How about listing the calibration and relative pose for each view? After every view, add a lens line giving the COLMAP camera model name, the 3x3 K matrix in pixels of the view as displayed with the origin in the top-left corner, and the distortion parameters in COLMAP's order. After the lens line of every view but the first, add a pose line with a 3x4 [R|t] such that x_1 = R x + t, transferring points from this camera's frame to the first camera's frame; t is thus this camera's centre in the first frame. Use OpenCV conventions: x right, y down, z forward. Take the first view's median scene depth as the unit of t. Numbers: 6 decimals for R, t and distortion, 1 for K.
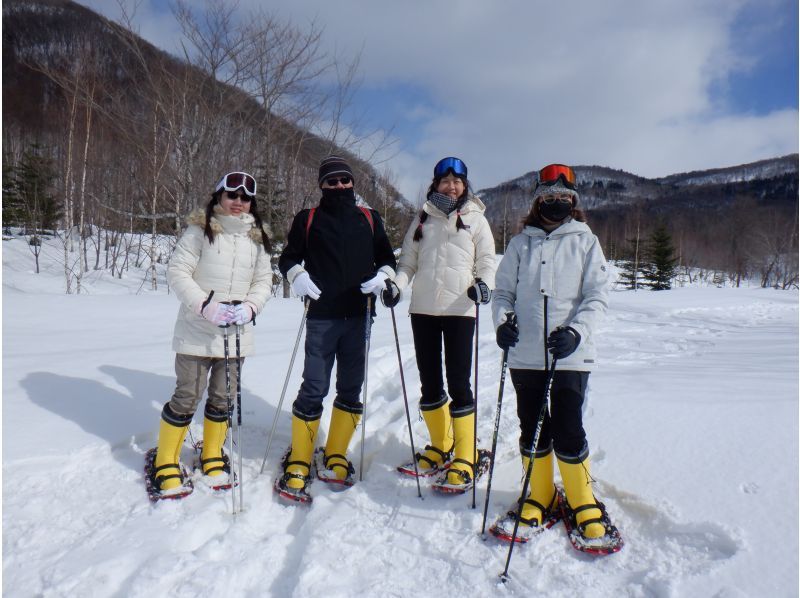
lens RADIAL K [[657.1, 0, 400.0], [0, 657.1, 299.0], [0, 0, 1]] dist [-0.034893, -0.003007]
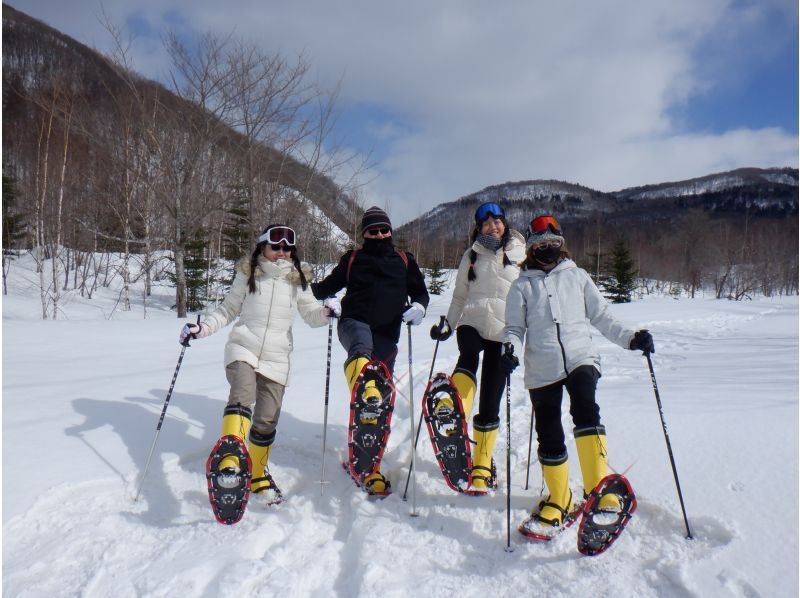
lens RADIAL K [[657.1, 0, 400.0], [0, 657.1, 299.0], [0, 0, 1]] dist [-0.034893, -0.003007]
pose [[0.998147, -0.013124, 0.059420, -0.109252], [0.014355, 0.999690, -0.020338, -0.027082], [-0.059134, 0.021153, 0.998026, -0.117602]]
